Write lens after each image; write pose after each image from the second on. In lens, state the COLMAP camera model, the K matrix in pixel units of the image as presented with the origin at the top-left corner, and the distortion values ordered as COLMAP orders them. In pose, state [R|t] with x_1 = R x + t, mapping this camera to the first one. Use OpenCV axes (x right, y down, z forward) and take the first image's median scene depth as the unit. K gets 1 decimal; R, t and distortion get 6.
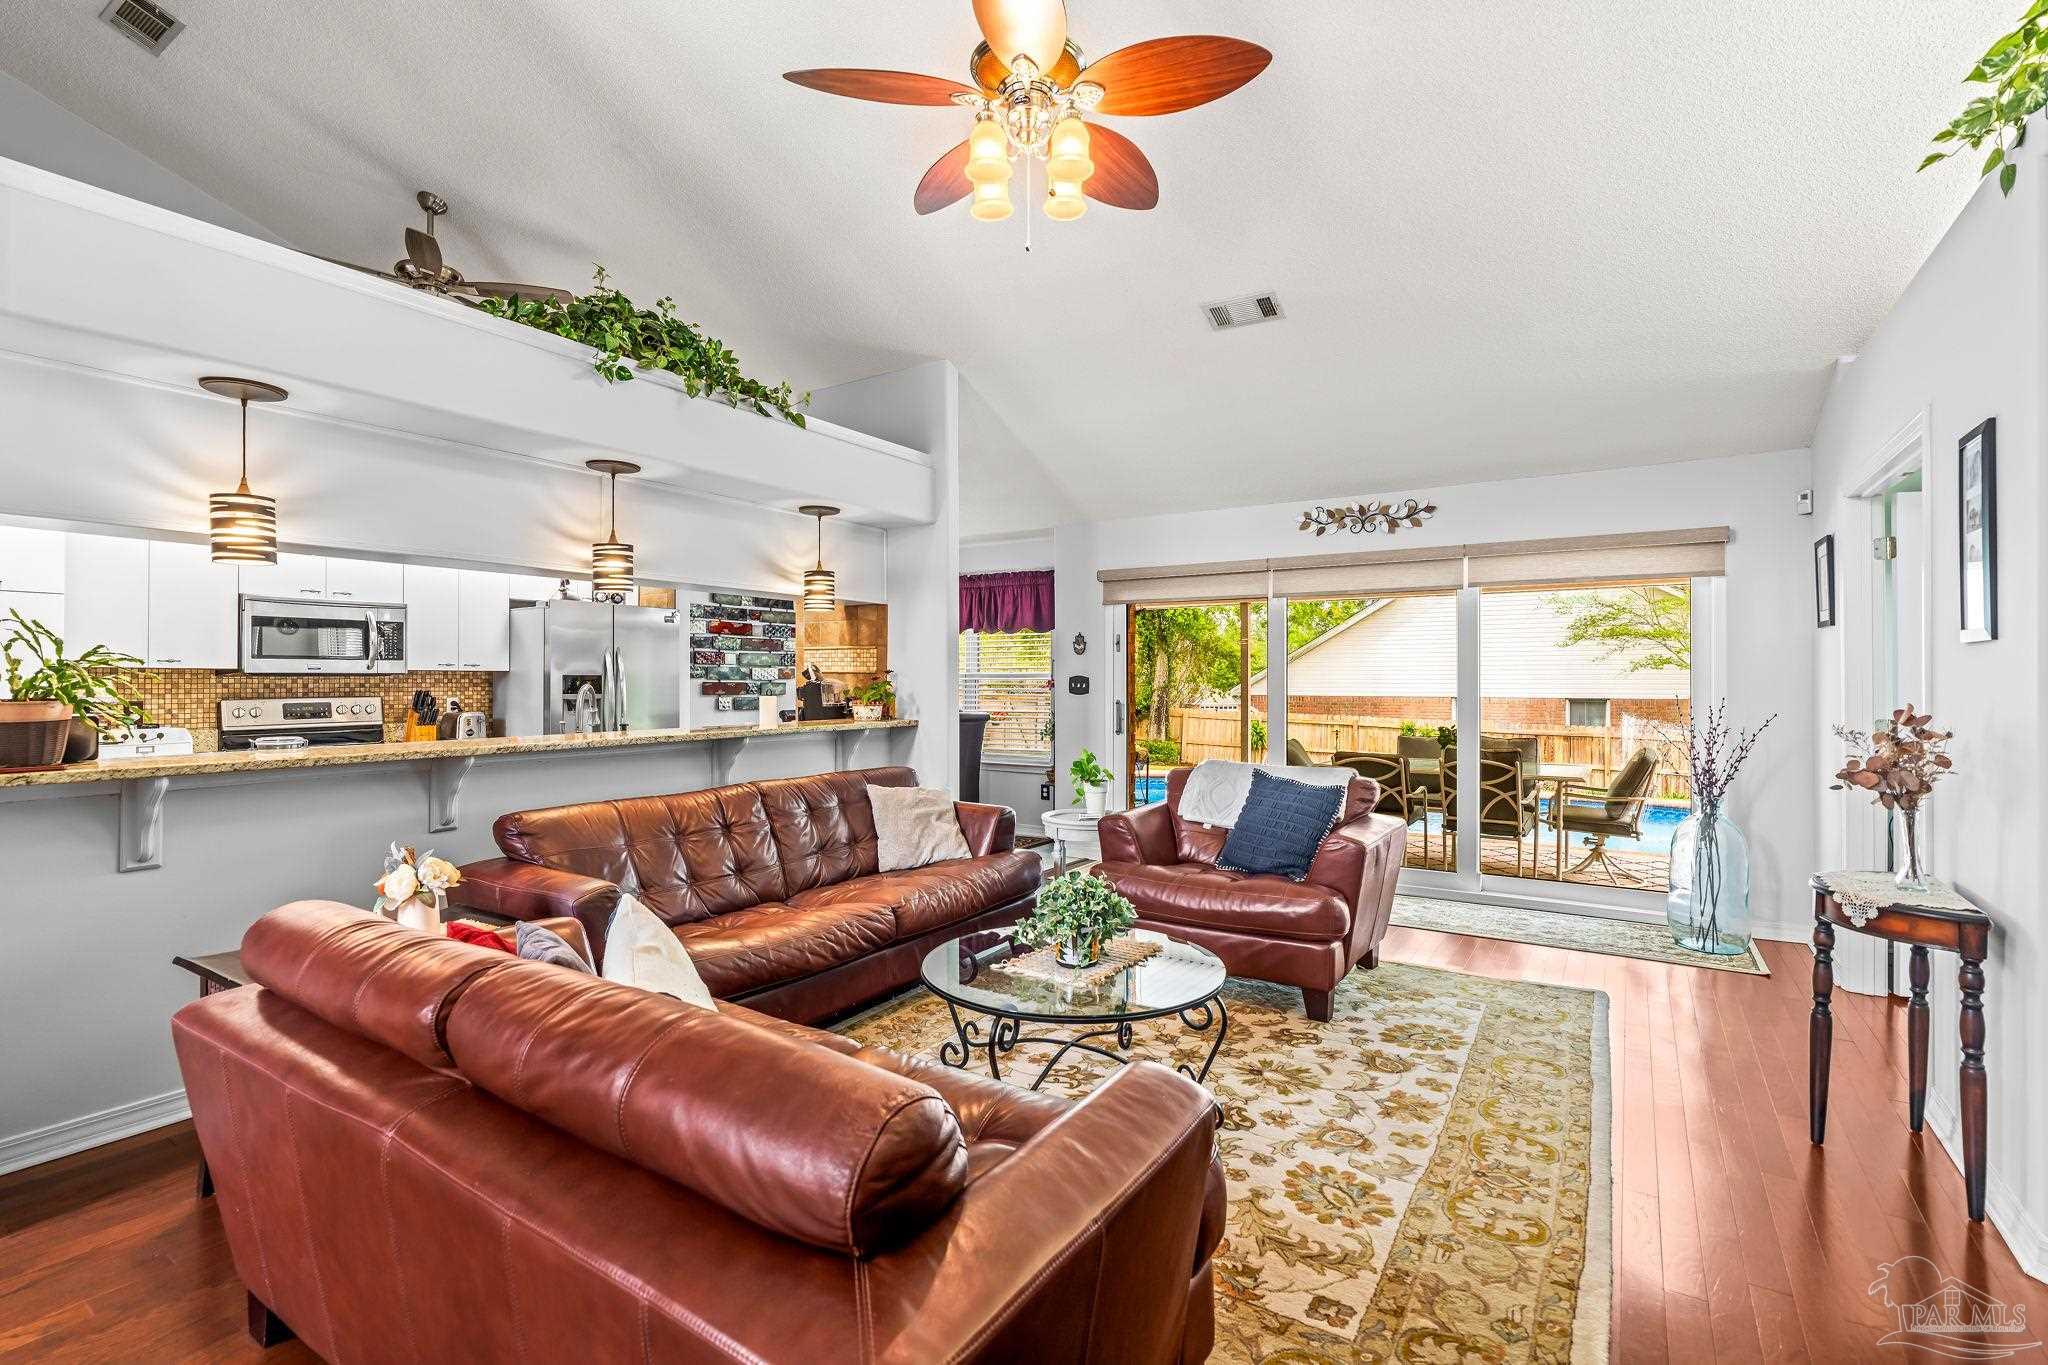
lens RADIAL K [[933.6, 0, 1017.8], [0, 933.6, 665.4], [0, 0, 1]] dist [-0.010536, 0.002370]
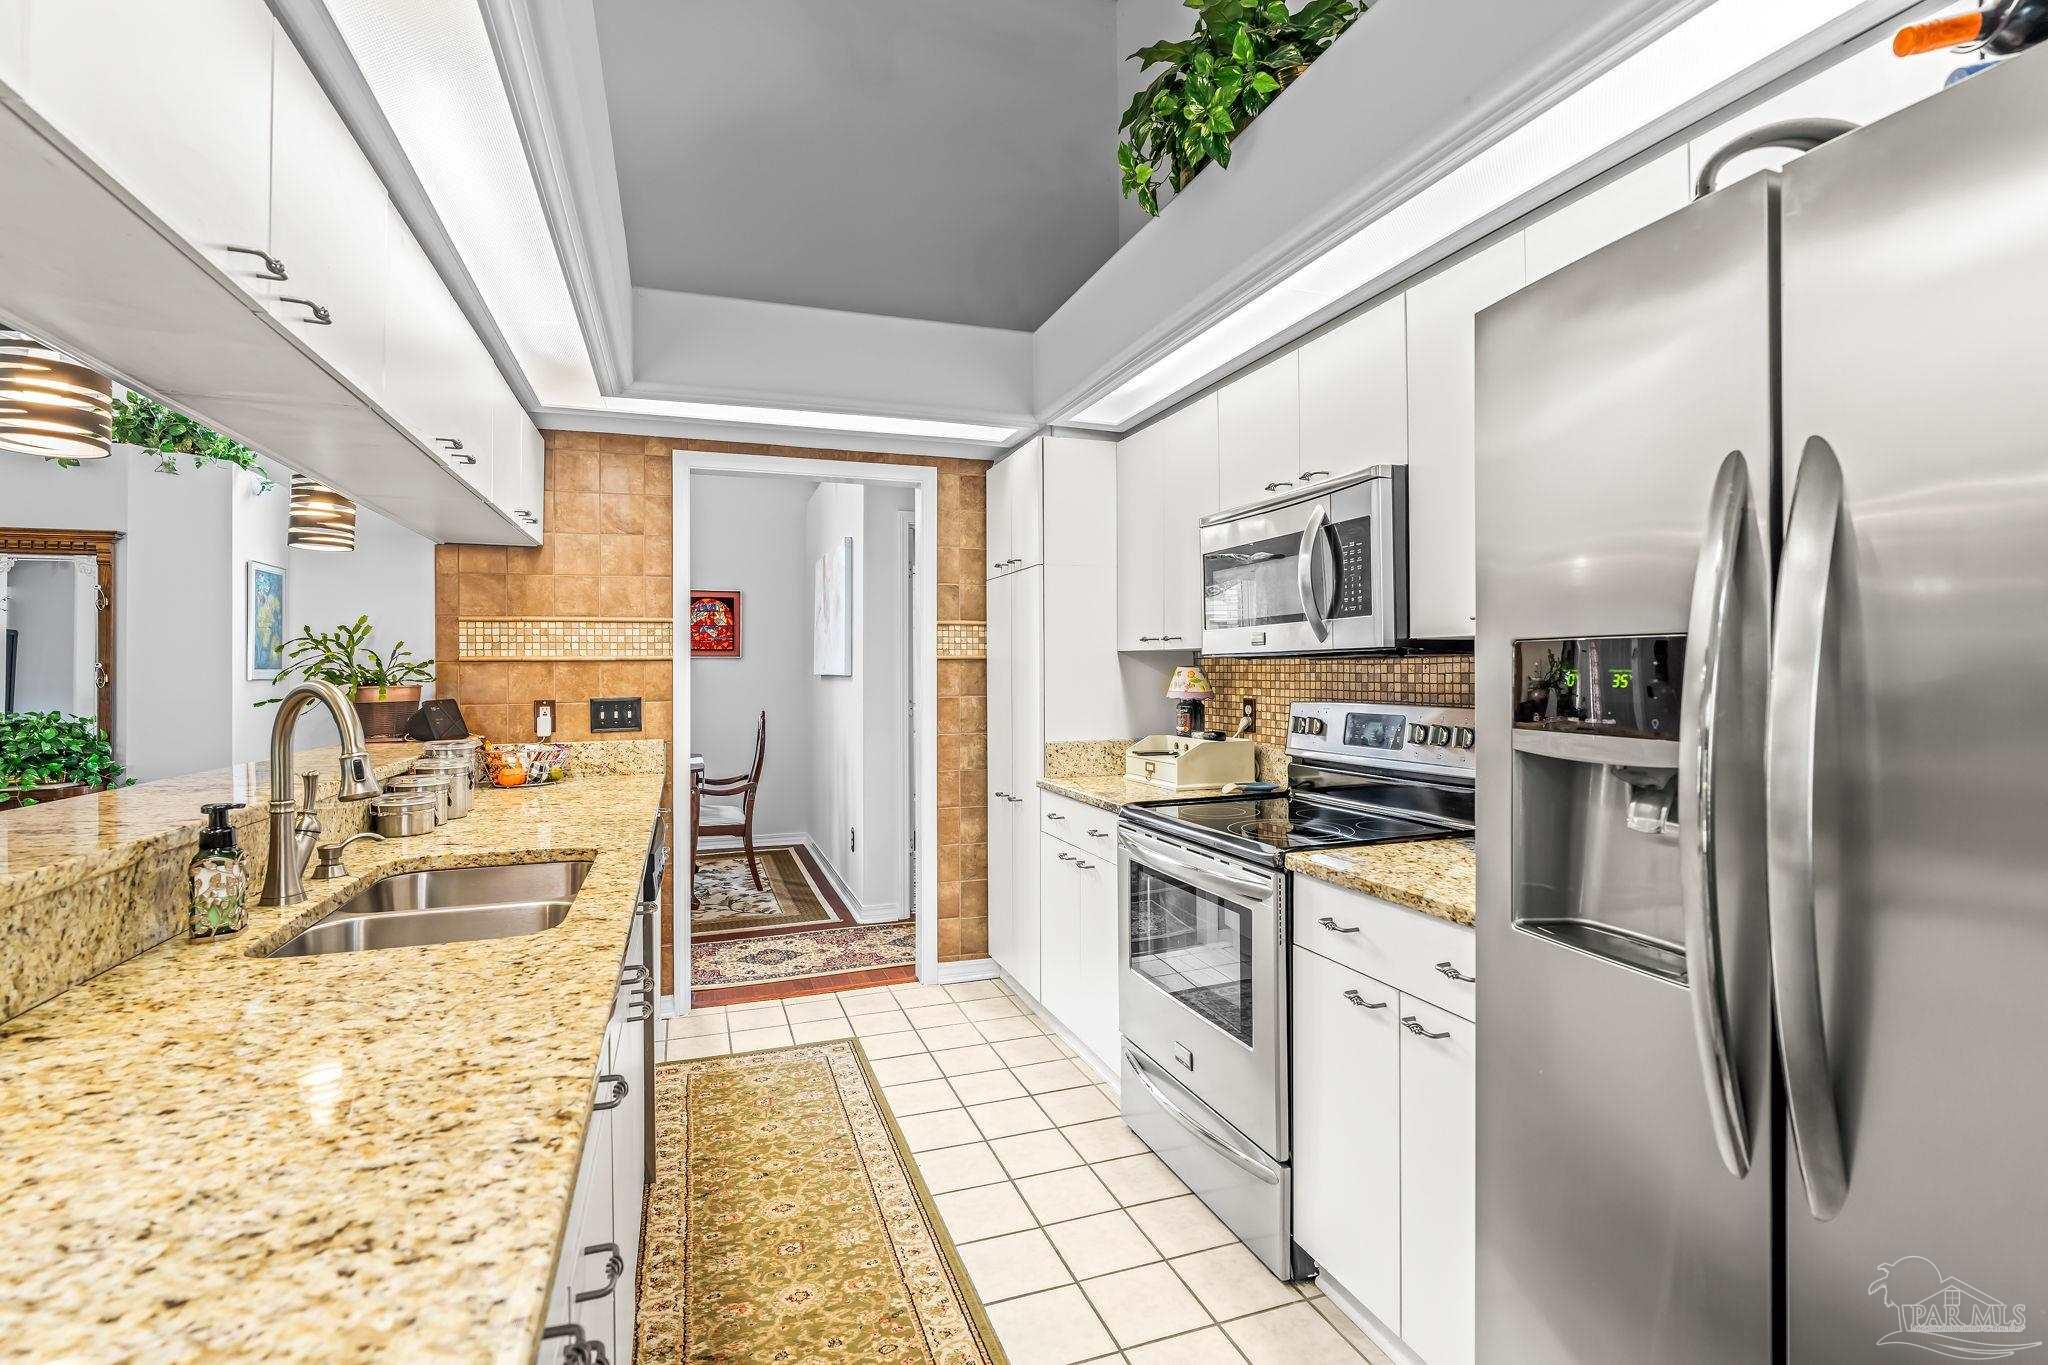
lens RADIAL K [[933.6, 0, 1004.9], [0, 933.6, 677.9], [0, 0, 1]] dist [-0.010536, 0.002370]
pose [[-0.607329, 0.008739, -0.794403, -0.307341], [0.016552, 0.999862, -0.001655, 0.022626], [0.794278, -0.014154, -0.607389, 1.327737]]
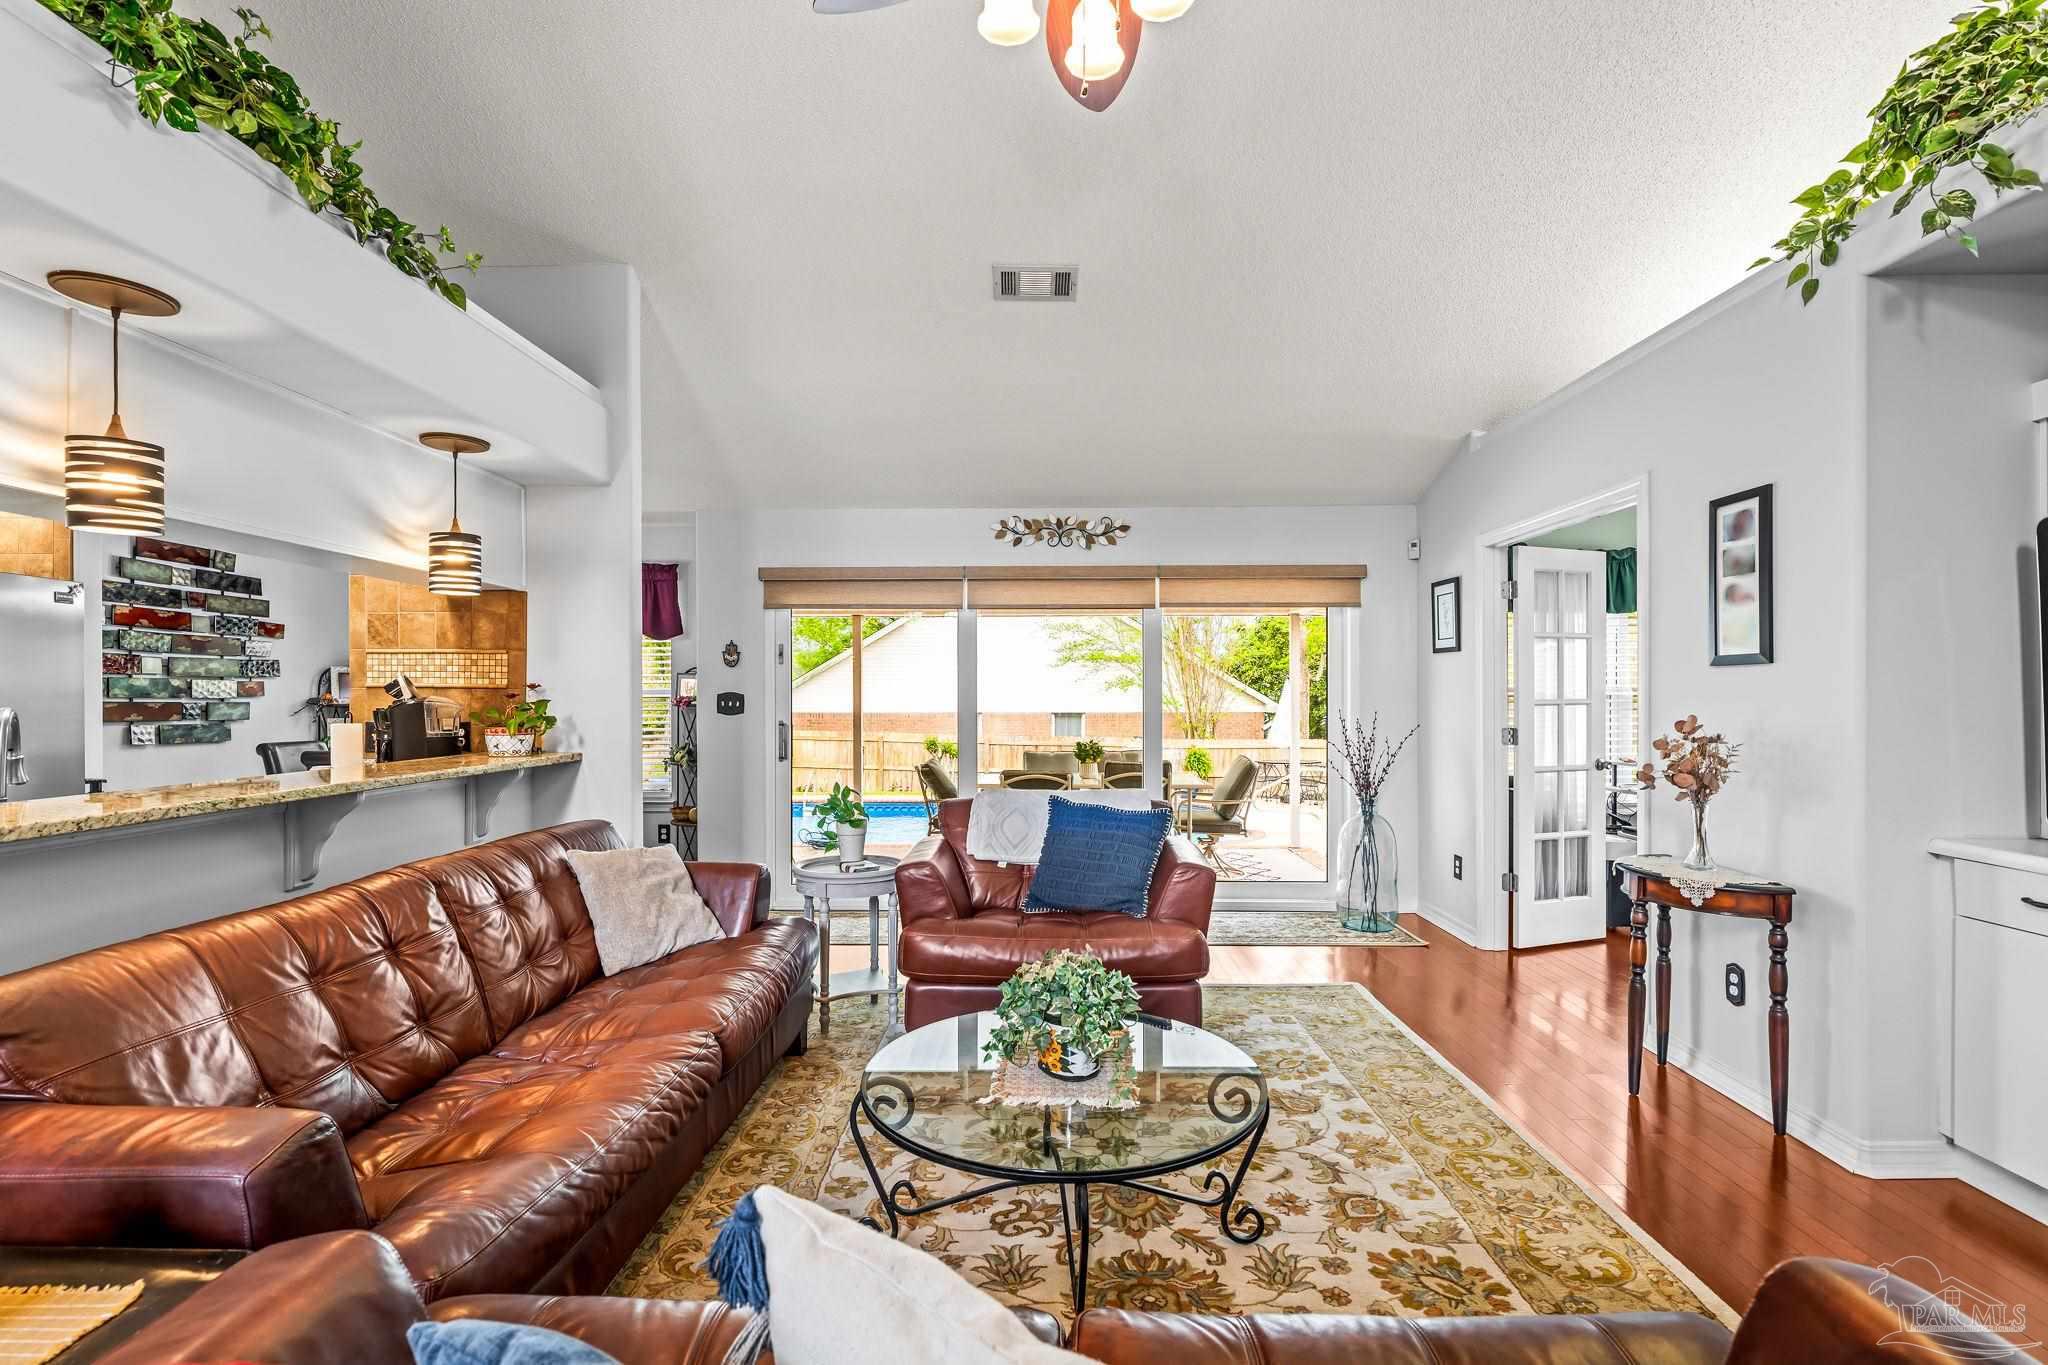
lens RADIAL K [[933.6, 0, 1019.6], [0, 933.6, 691.2], [0, 0, 1]] dist [-0.010536, 0.002370]
pose [[0.850827, 0.001700, 0.525443, -0.234729], [-0.006281, 0.999956, 0.006936, 0.004086], [-0.525409, -0.009202, 0.850800, 0.242812]]
